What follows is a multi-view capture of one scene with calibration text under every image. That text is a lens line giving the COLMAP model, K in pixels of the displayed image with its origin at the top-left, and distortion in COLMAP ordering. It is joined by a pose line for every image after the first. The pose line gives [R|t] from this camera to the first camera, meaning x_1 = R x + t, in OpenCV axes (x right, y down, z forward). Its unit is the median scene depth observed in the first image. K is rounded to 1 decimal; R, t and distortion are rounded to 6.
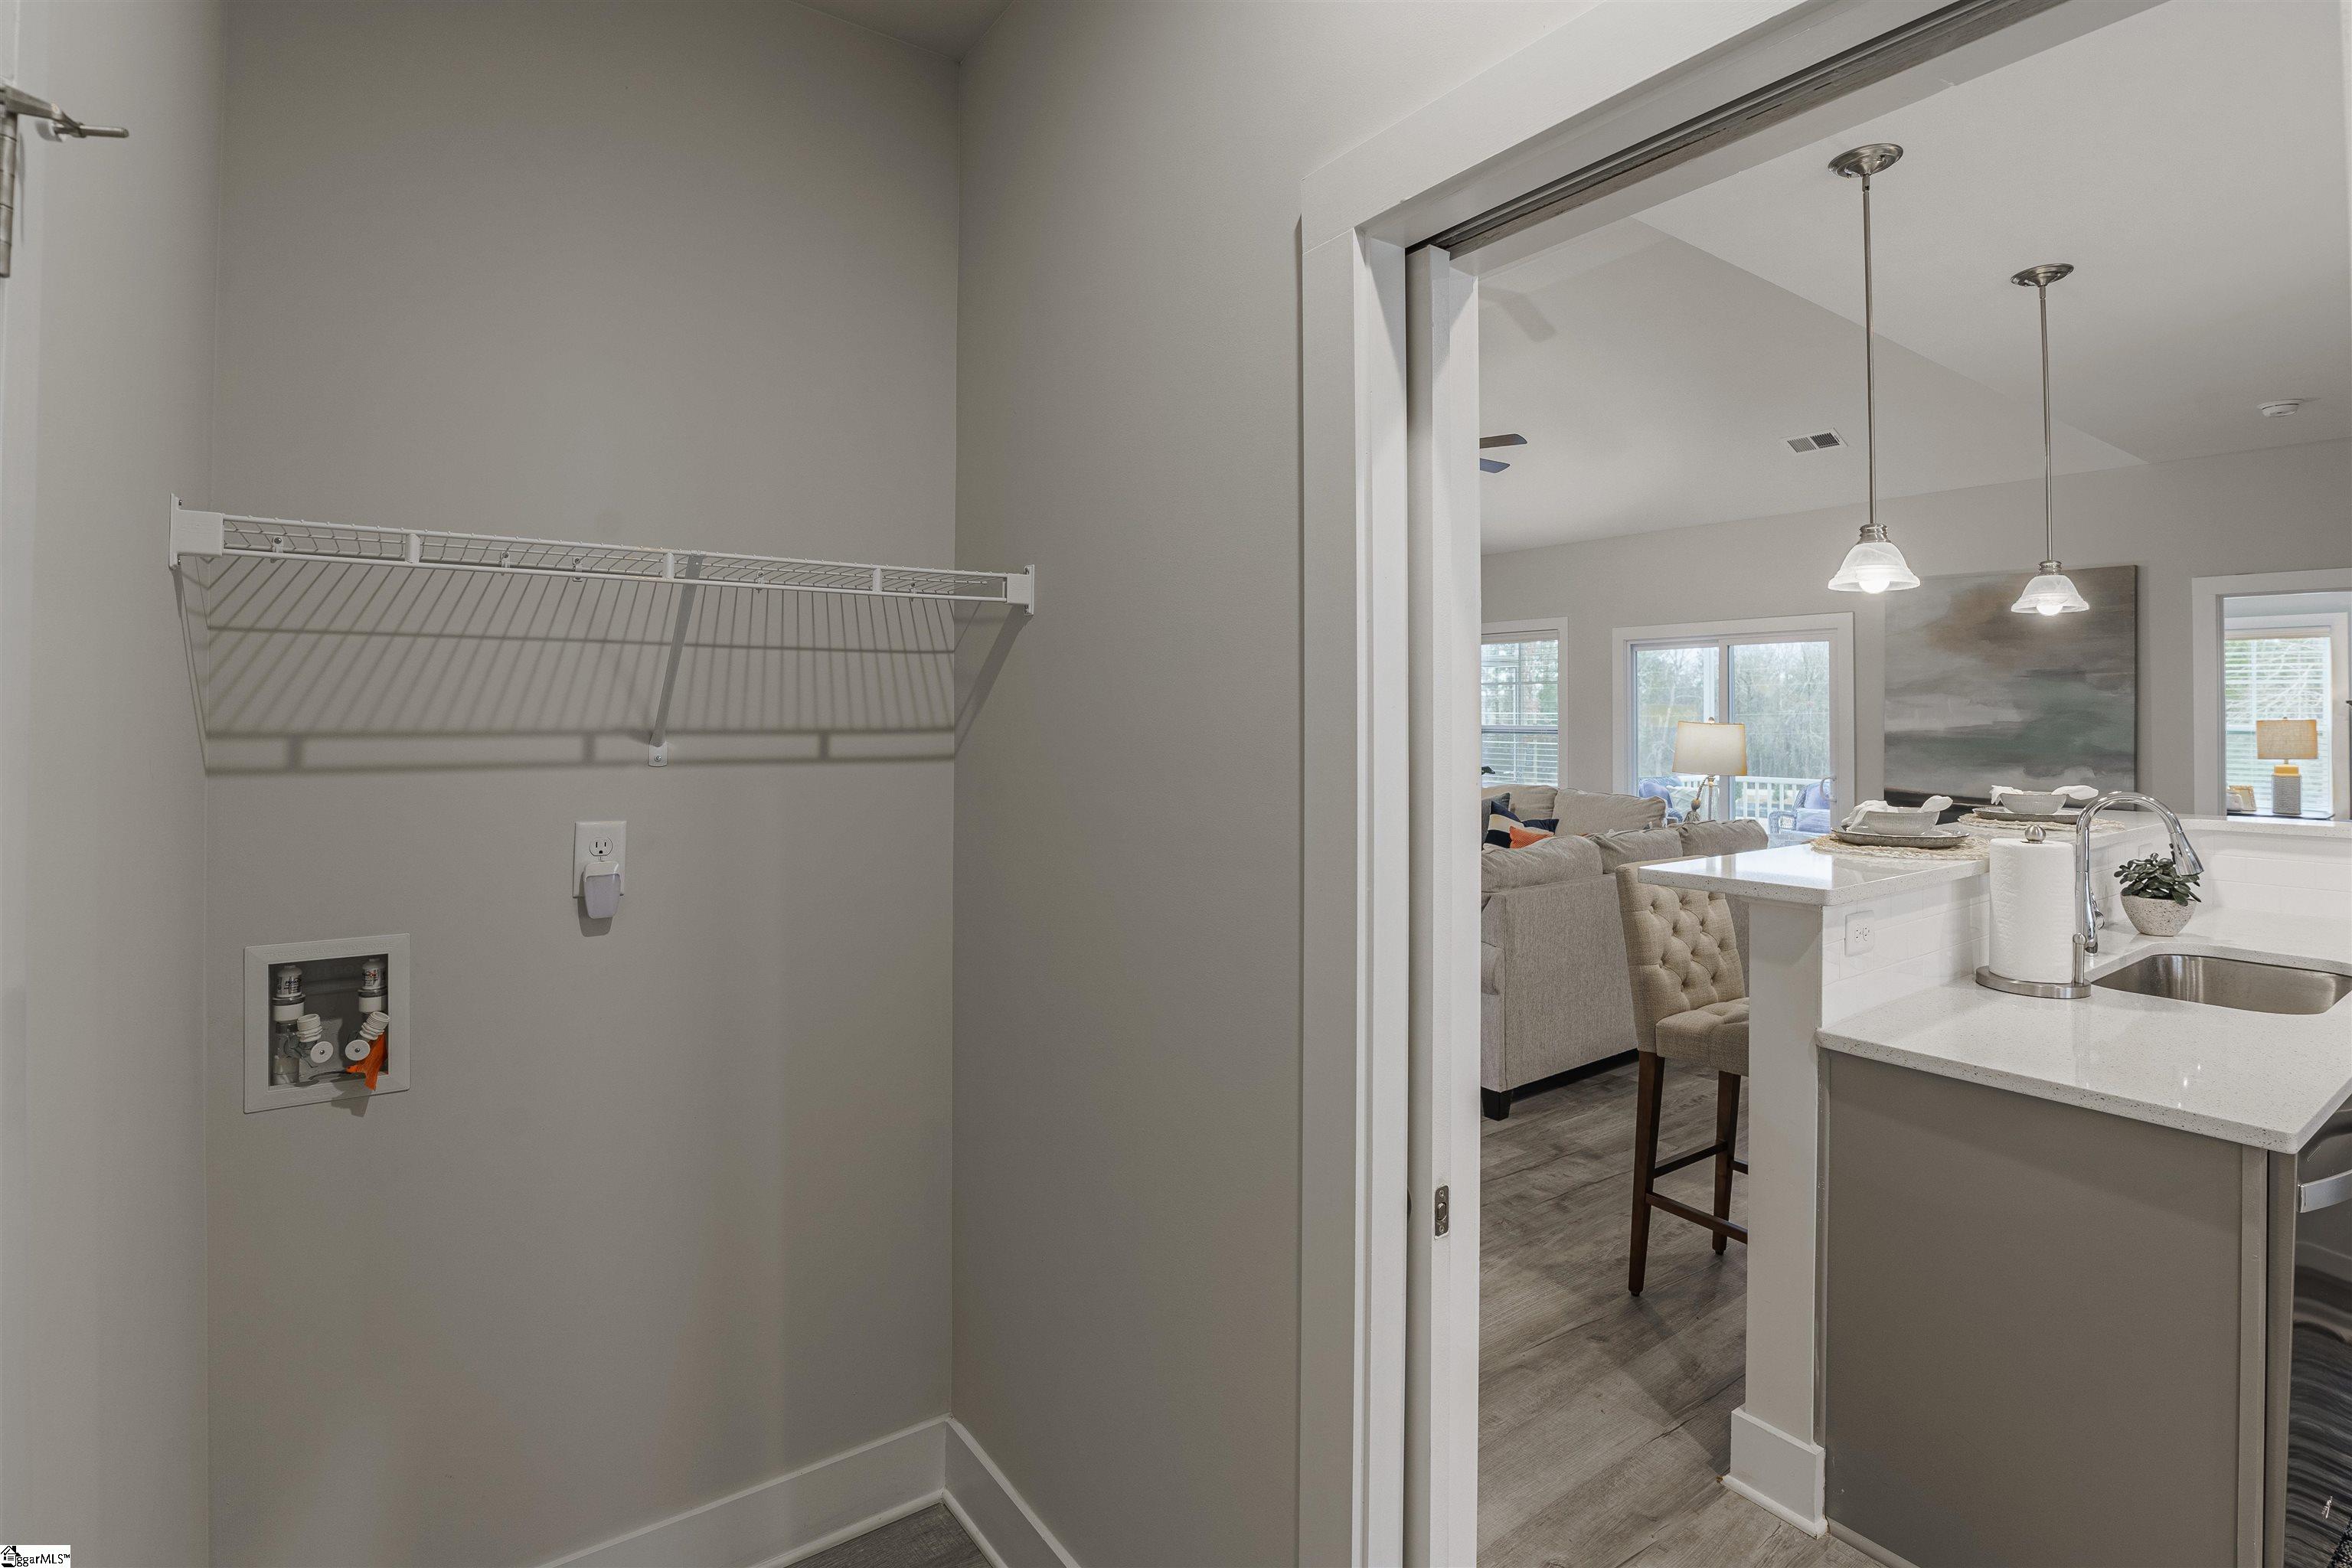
lens RADIAL K [[1114.7, 0, 1179.5], [0, 1114.7, 695.9], [0, 0, 1]] dist [-0.026798, 0.004108]
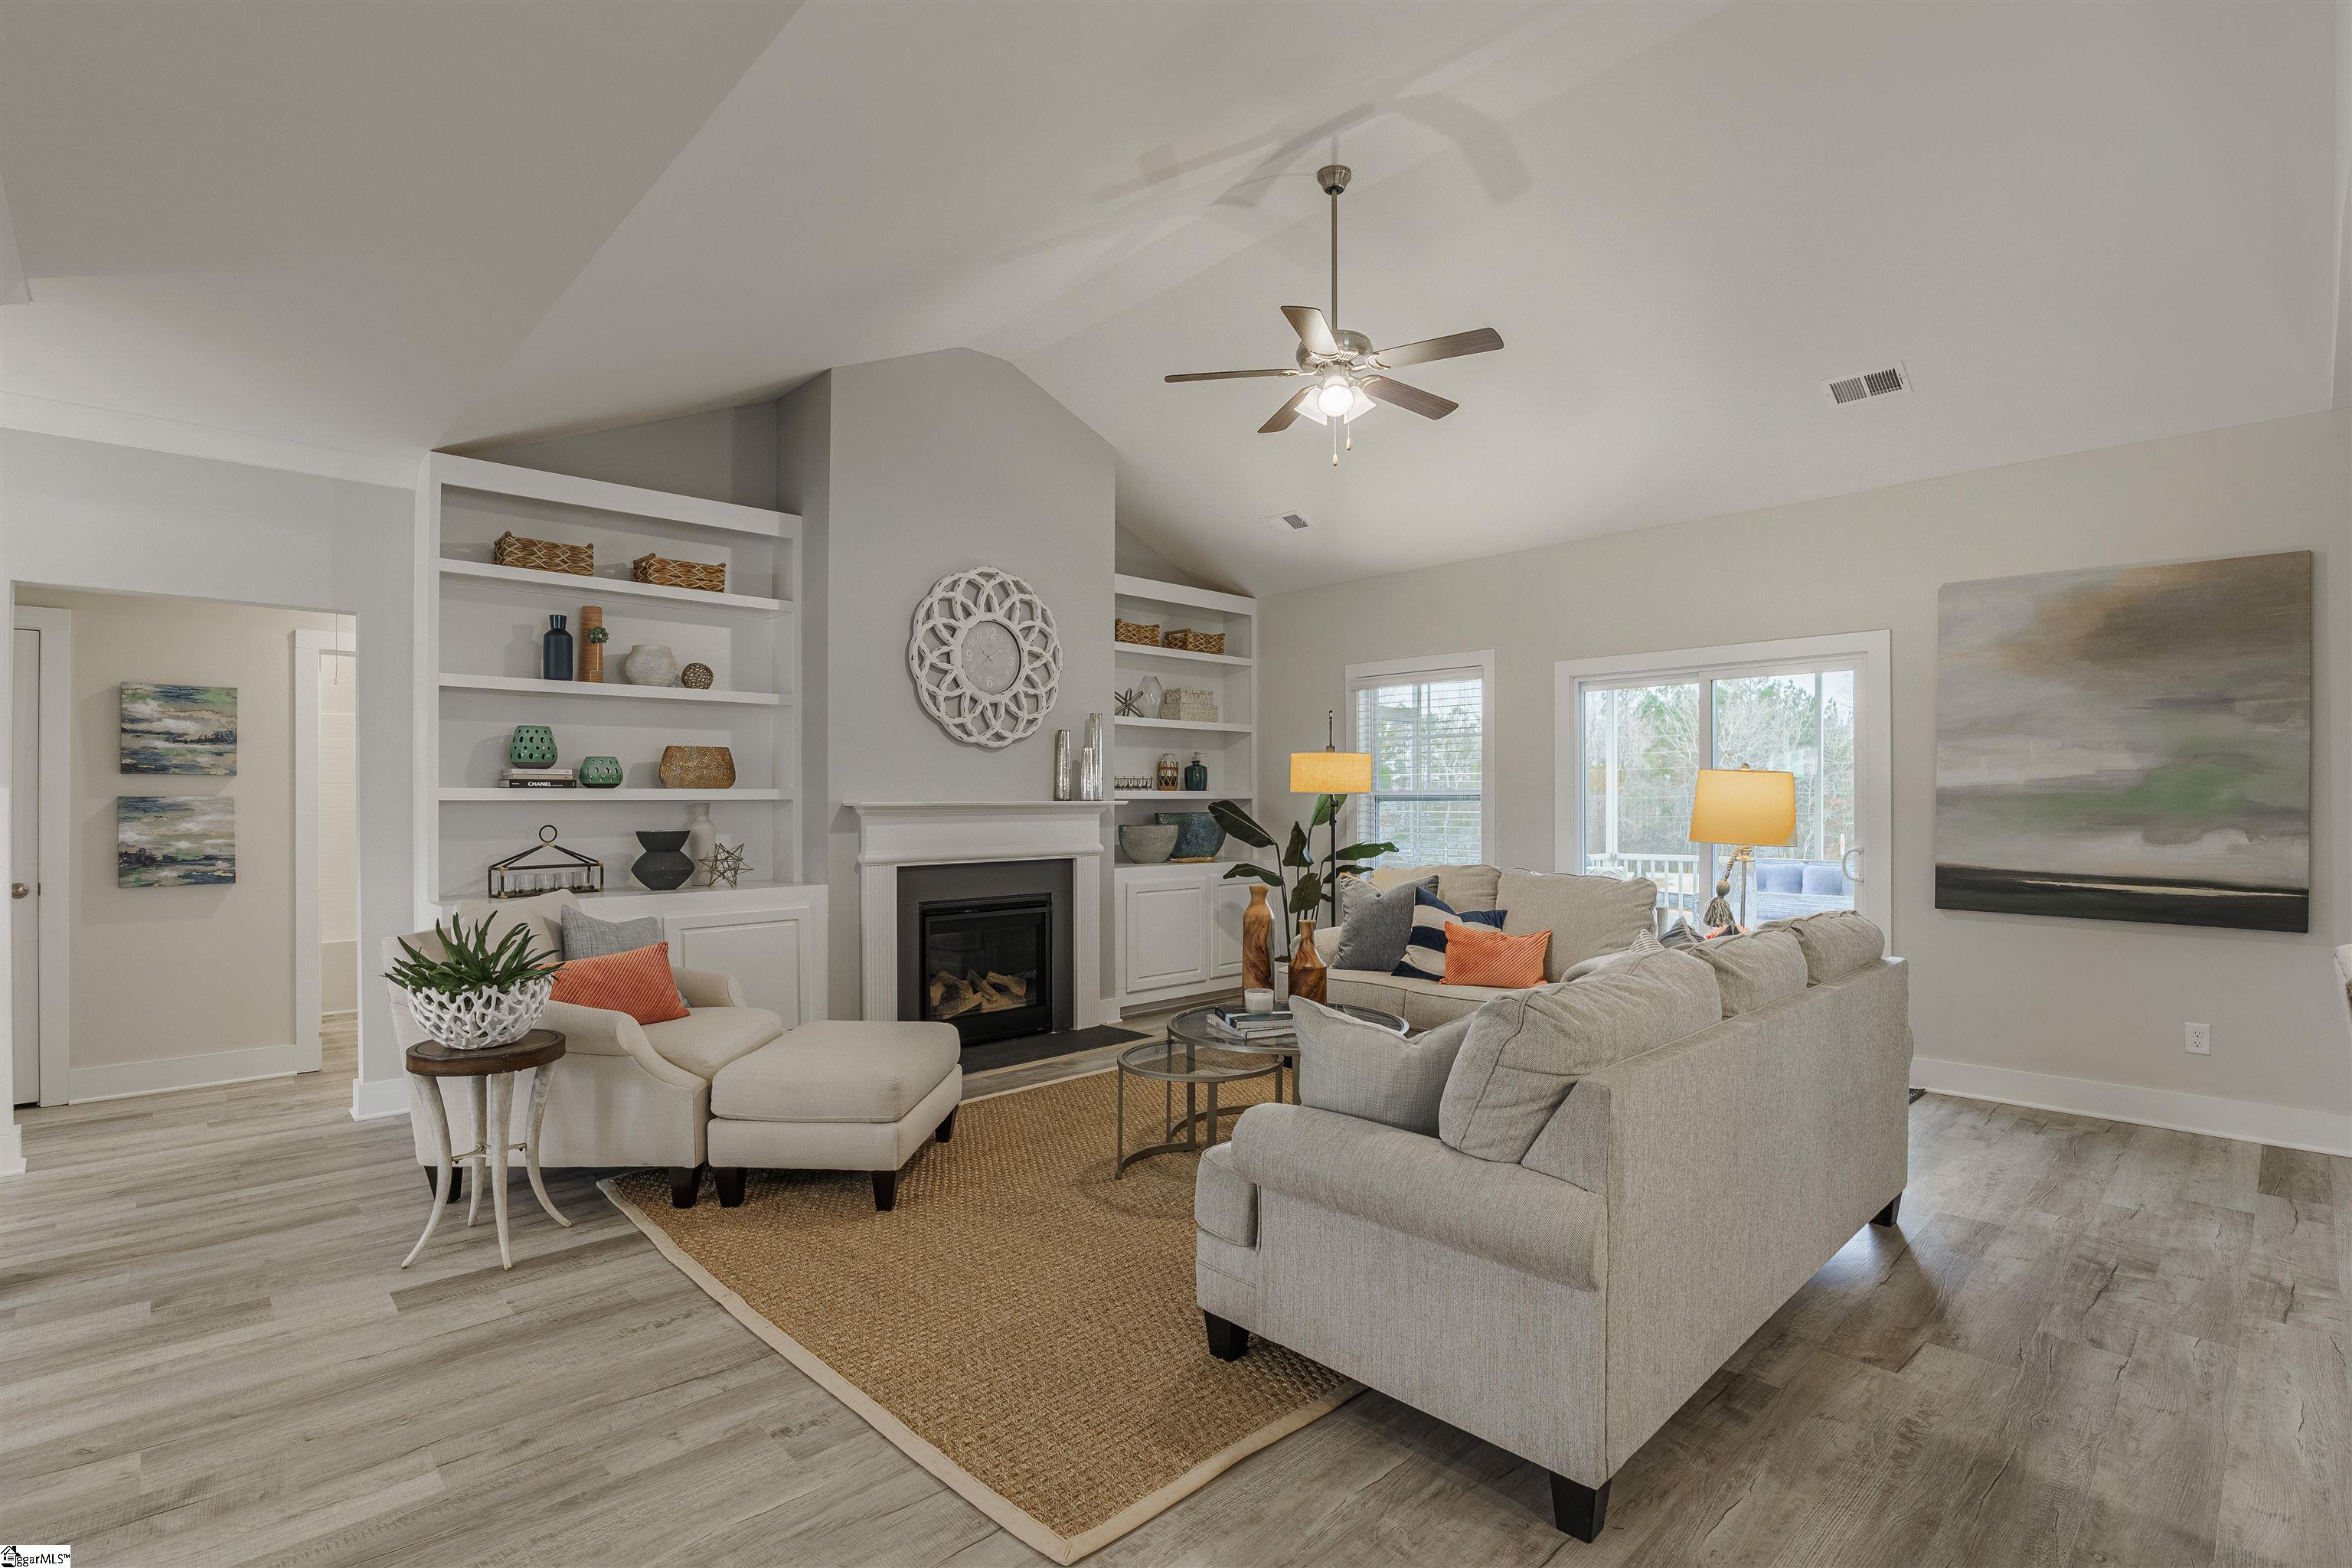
lens RADIAL K [[1114.7, 0, 1205.0], [0, 1114.7, 795.5], [0, 0, 1]] dist [-0.026798, 0.004108]
pose [[0.984848, -0.000826, 0.173416, 0.025349], [-0.001010, 0.999944, 0.010501, 0.034121], [-0.173415, -0.010518, 0.984793, 0.392090]]
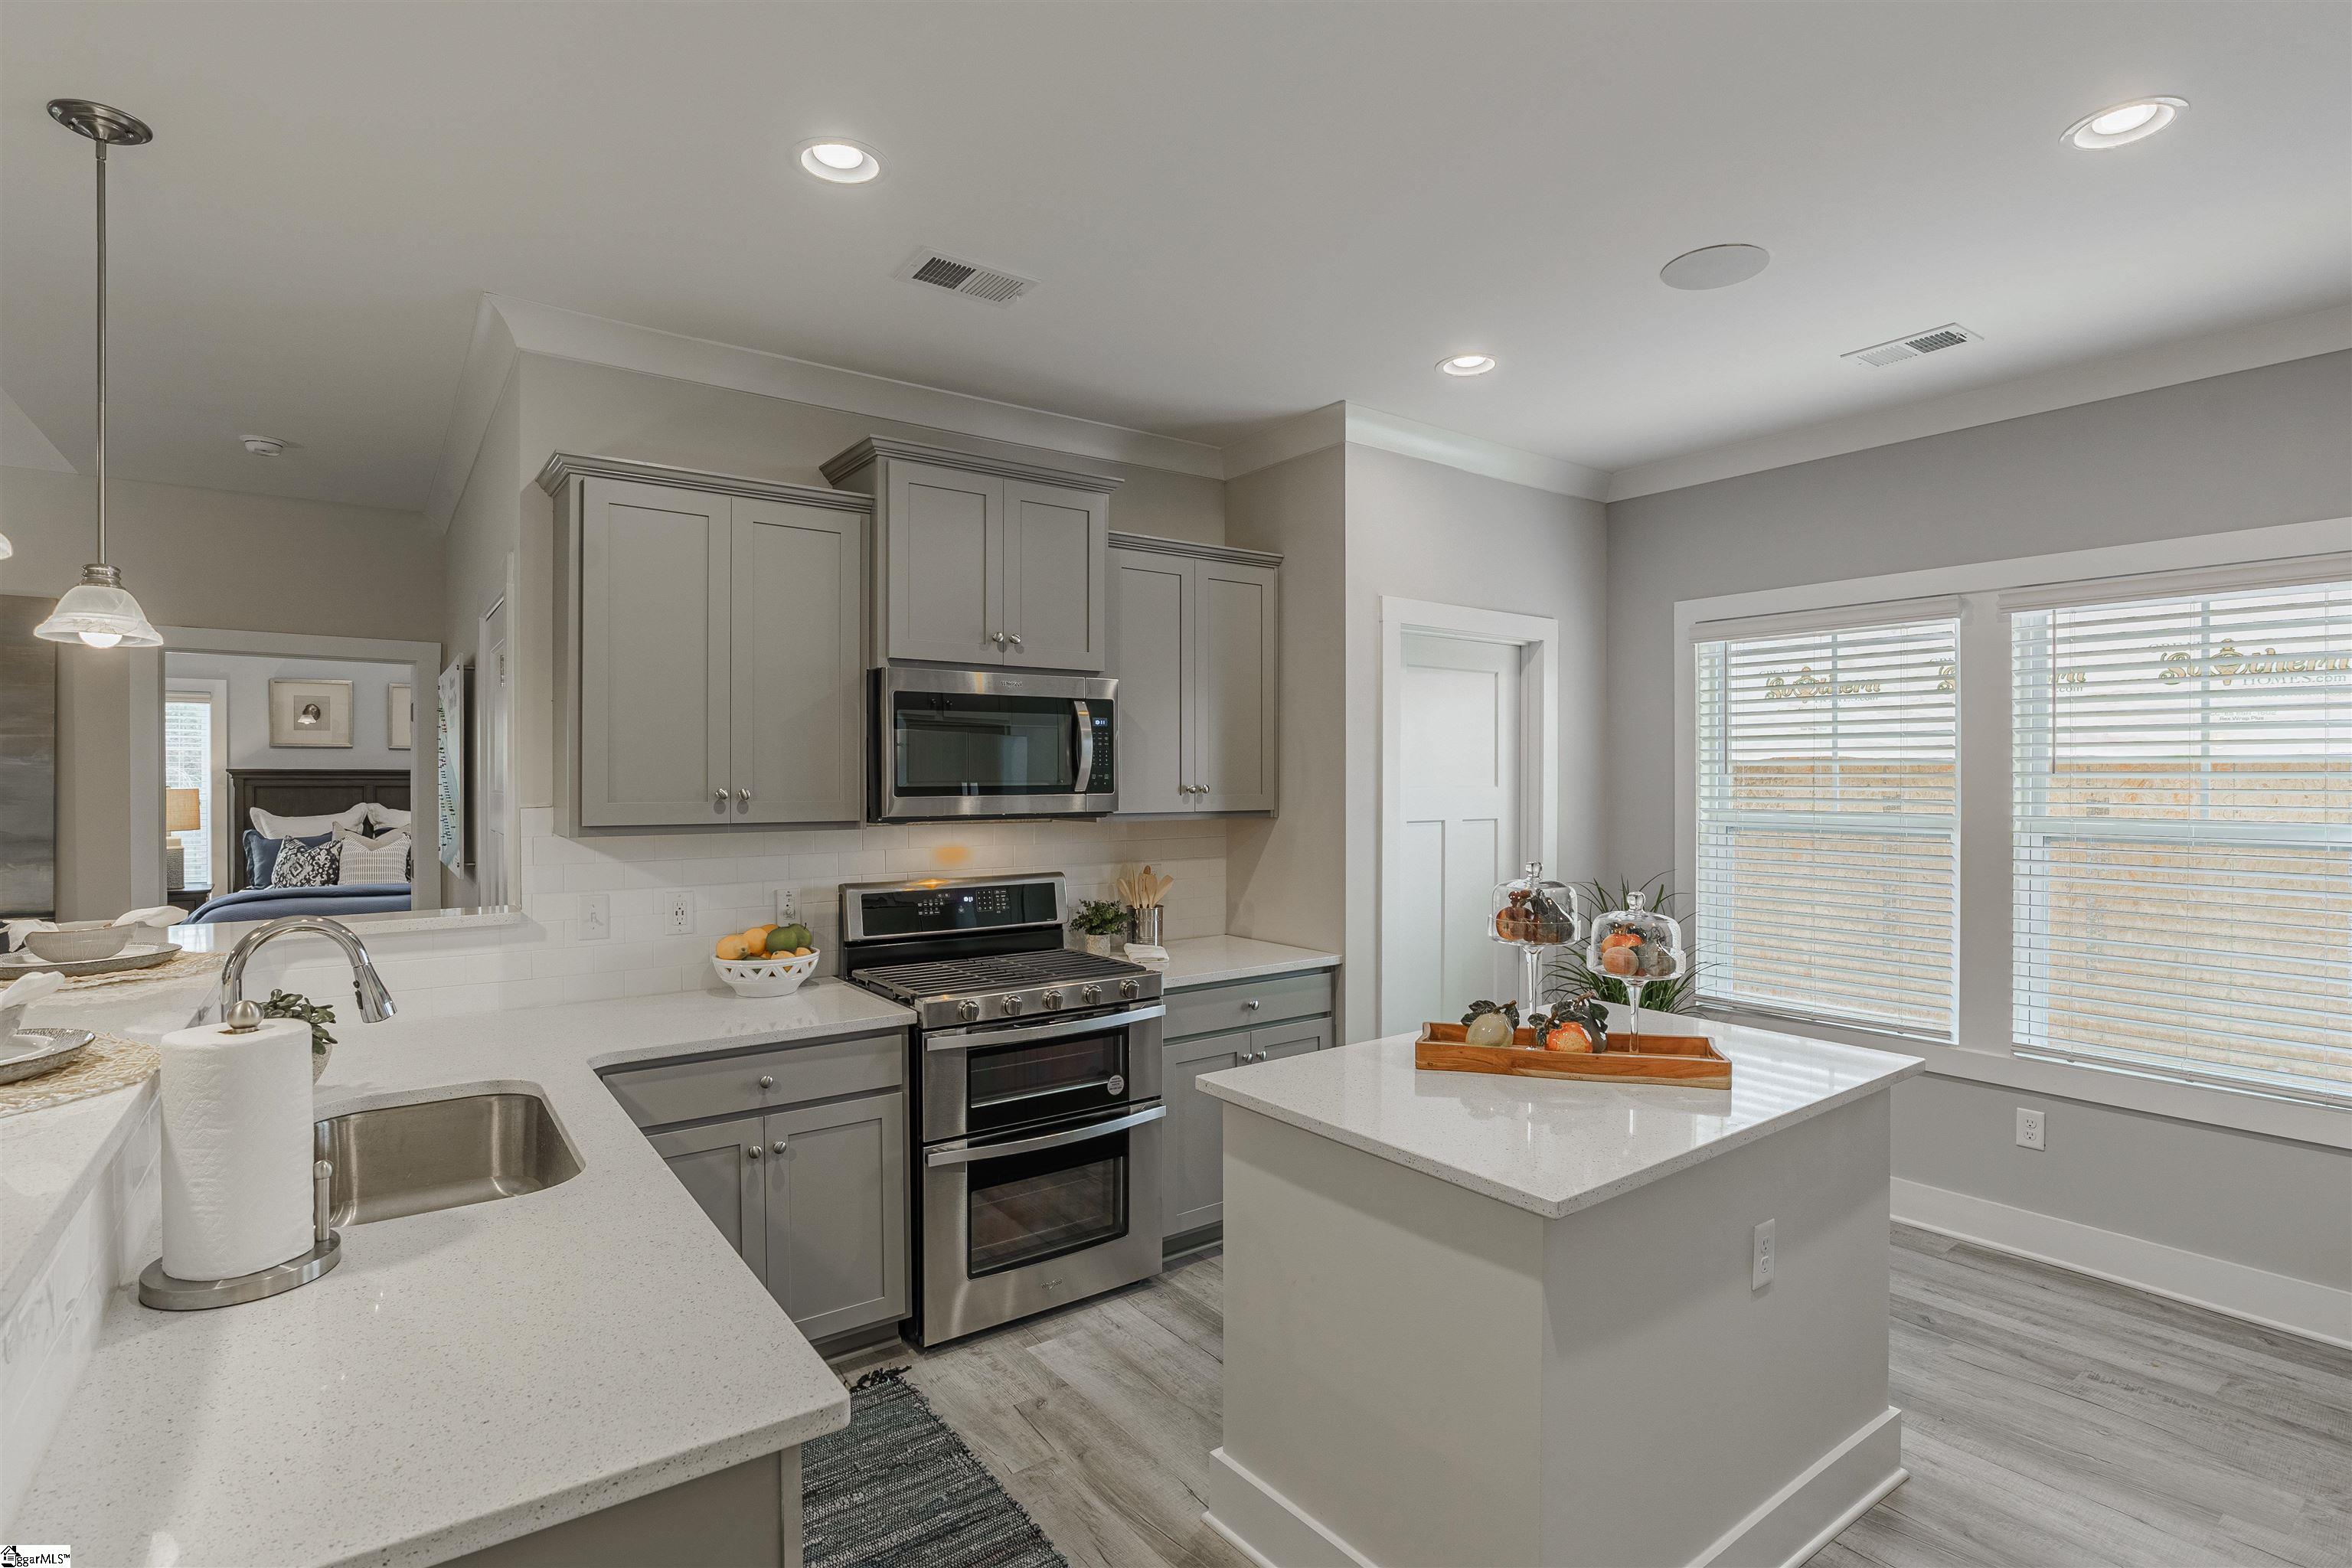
lens RADIAL K [[1114.7, 0, 1162.3], [0, 1114.7, 779.7], [0, 0, 1]] dist [-0.026798, 0.004108]
pose [[-0.017702, -0.006206, 0.999824, 0.072399], [-0.012860, 0.999899, 0.005979, -0.004056], [-0.999761, -0.012752, -0.017780, 0.205374]]
